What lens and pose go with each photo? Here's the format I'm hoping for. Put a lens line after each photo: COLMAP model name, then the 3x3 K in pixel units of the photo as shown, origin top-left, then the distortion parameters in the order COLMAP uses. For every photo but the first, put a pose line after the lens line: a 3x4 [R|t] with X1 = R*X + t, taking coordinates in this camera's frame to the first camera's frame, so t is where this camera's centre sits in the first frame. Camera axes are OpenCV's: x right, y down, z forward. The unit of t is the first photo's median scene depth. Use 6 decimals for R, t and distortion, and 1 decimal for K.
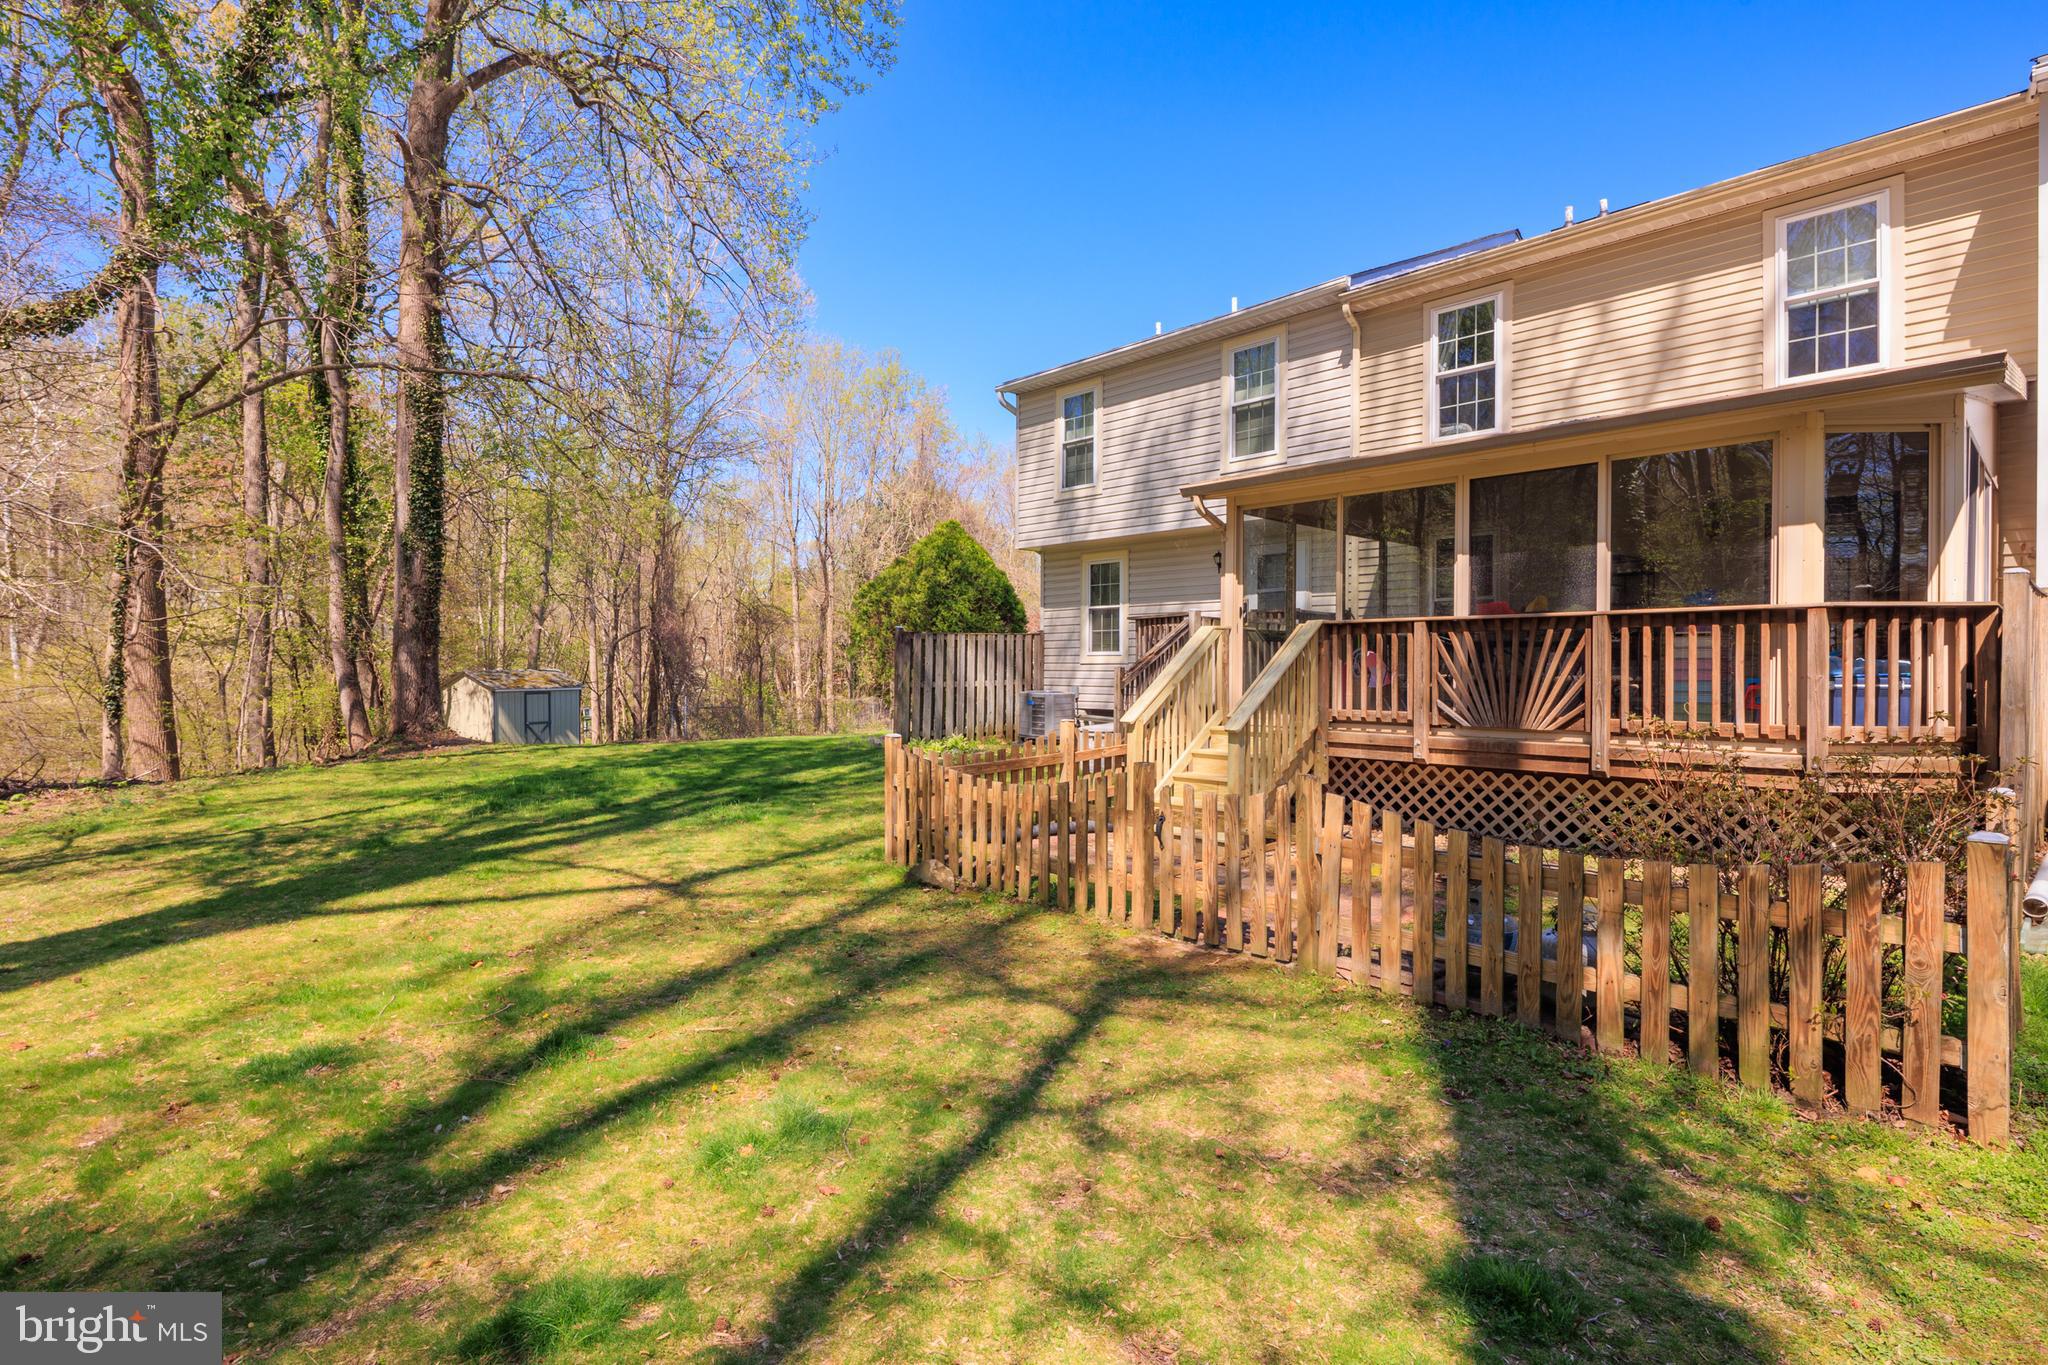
lens RADIAL K [[998.7, 0, 1014.9], [0, 998.7, 678.0], [0, 0, 1]] dist [0.005030, -0.001499]
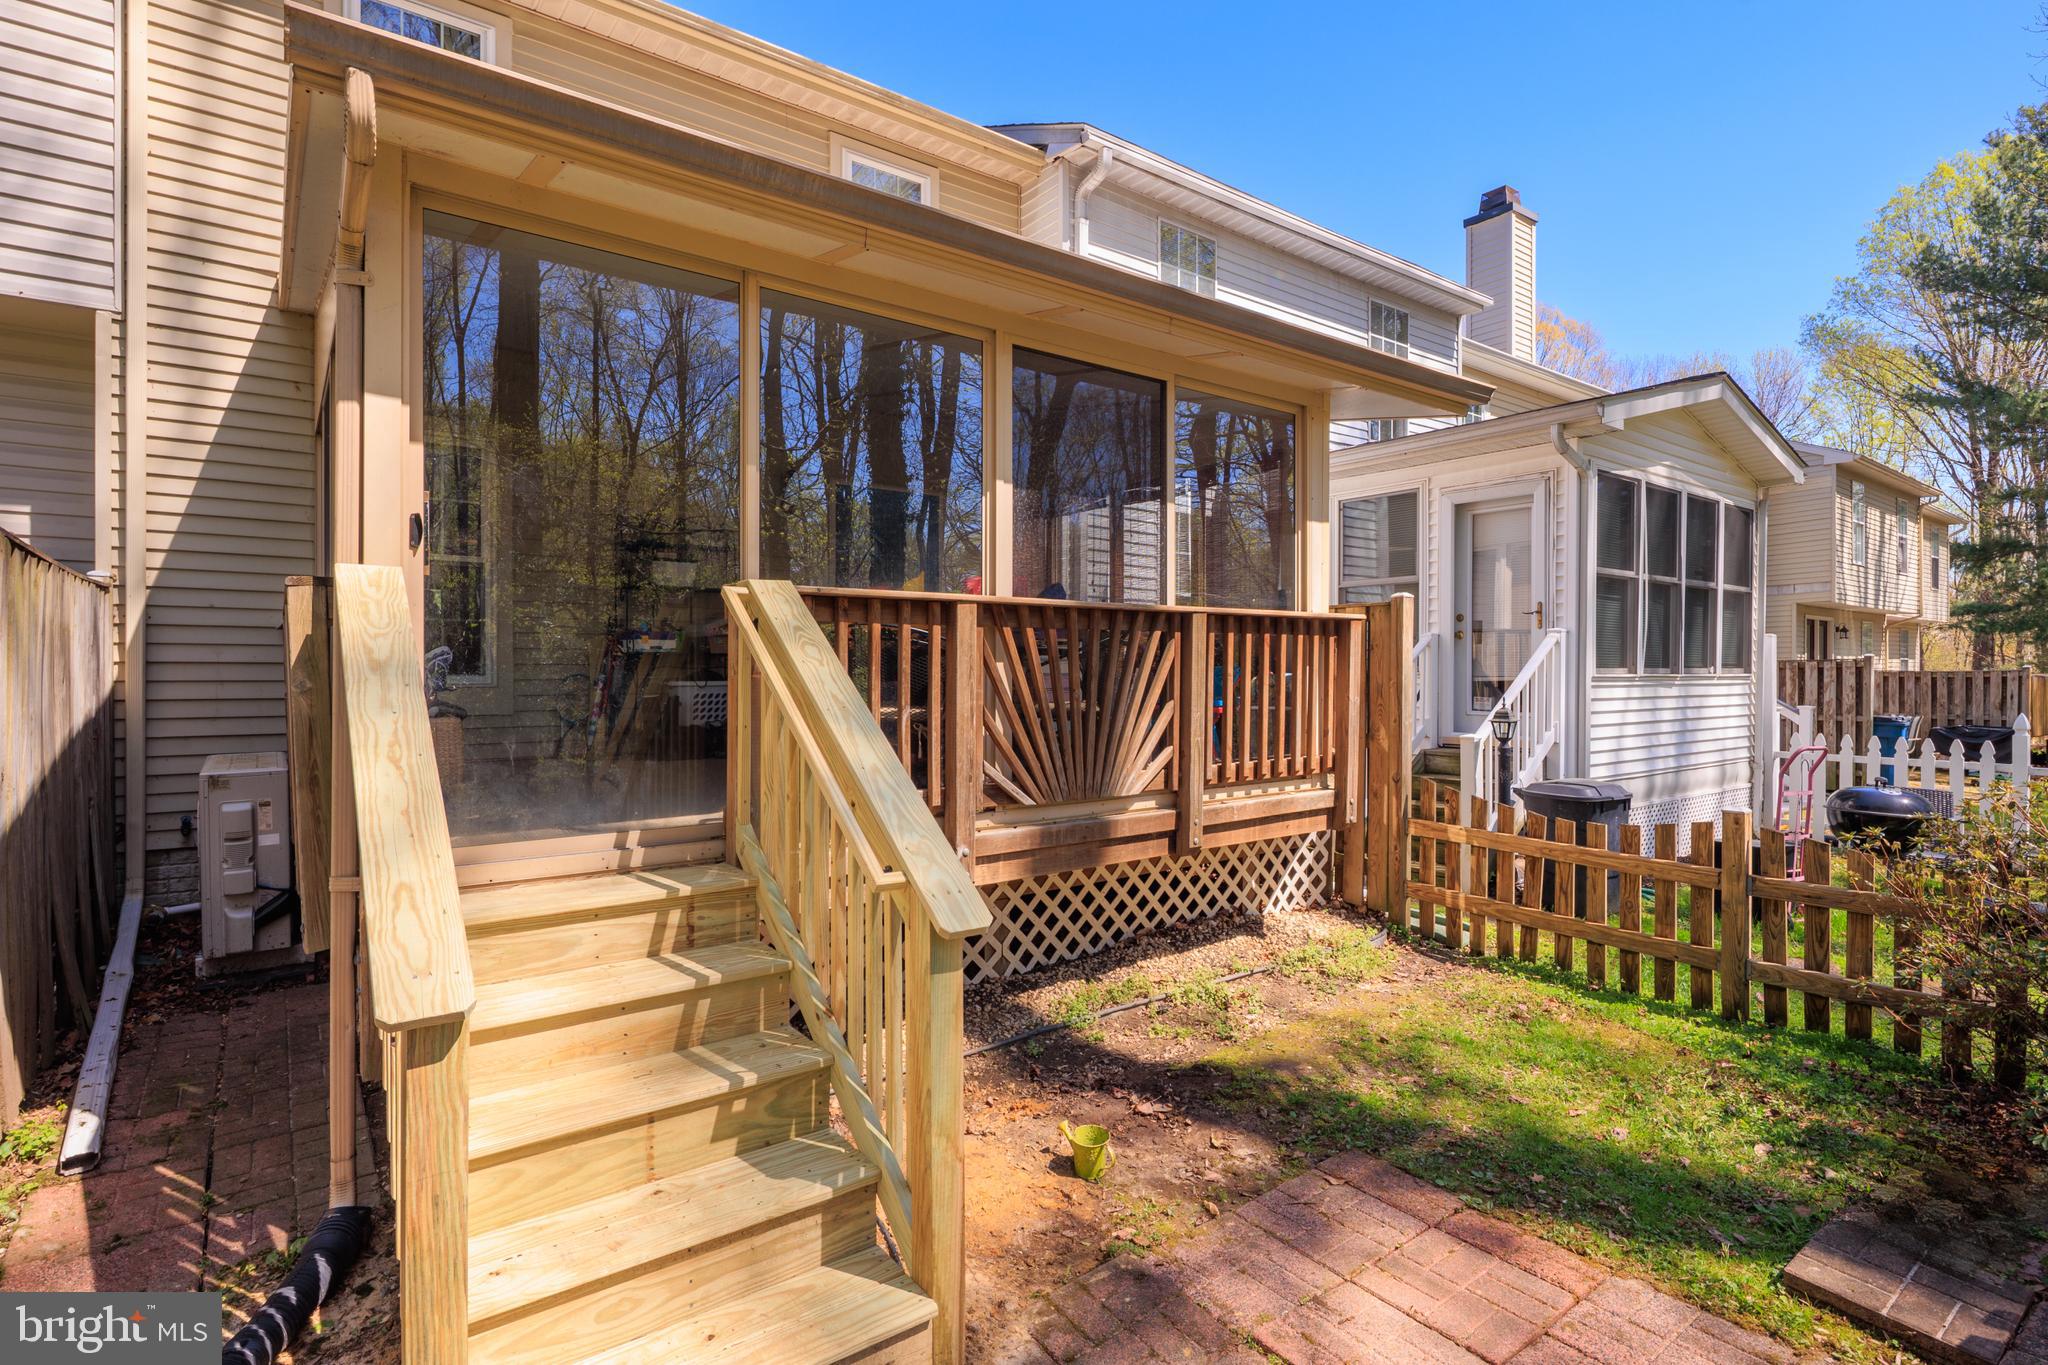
lens RADIAL K [[998.7, 0, 1018.9], [0, 998.7, 670.7], [0, 0, 1]] dist [0.005030, -0.001499]
pose [[0.105380, -0.008293, 0.994397, -0.081093], [0.009183, 0.999931, 0.007366, -0.028089], [-0.994390, 0.008356, 0.105448, 0.970050]]
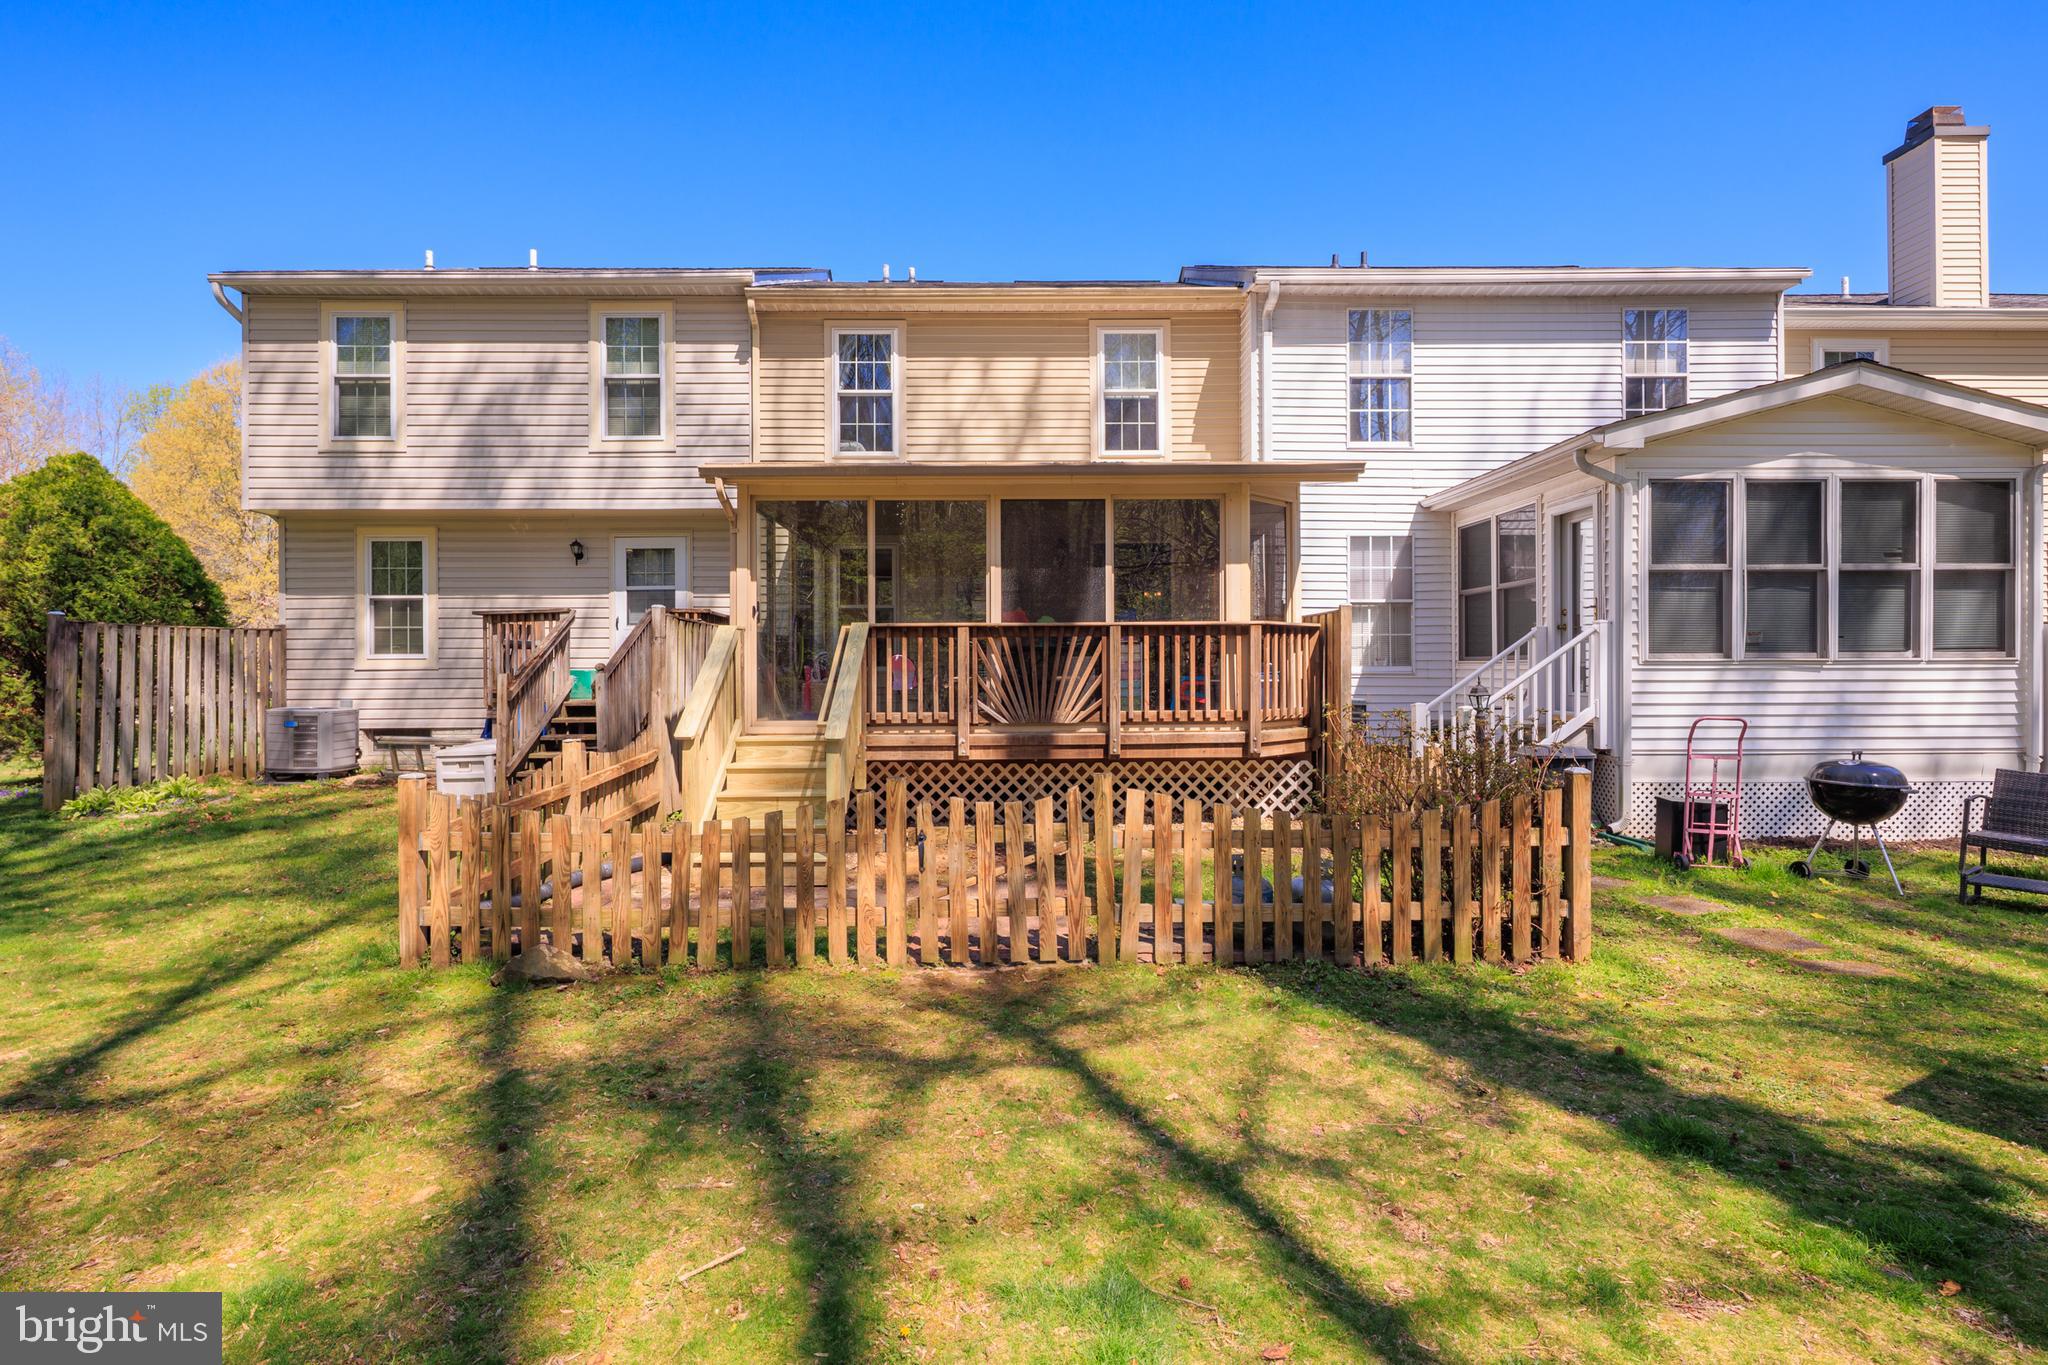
lens RADIAL K [[998.7, 0, 1010.9], [0, 998.7, 677.1], [0, 0, 1]] dist [0.005030, -0.001499]
pose [[0.669955, -0.011435, 0.742313, -0.368781], [0.015830, 0.999874, 0.001115, -0.003824], [-0.742233, 0.011004, 0.670052, 0.262094]]
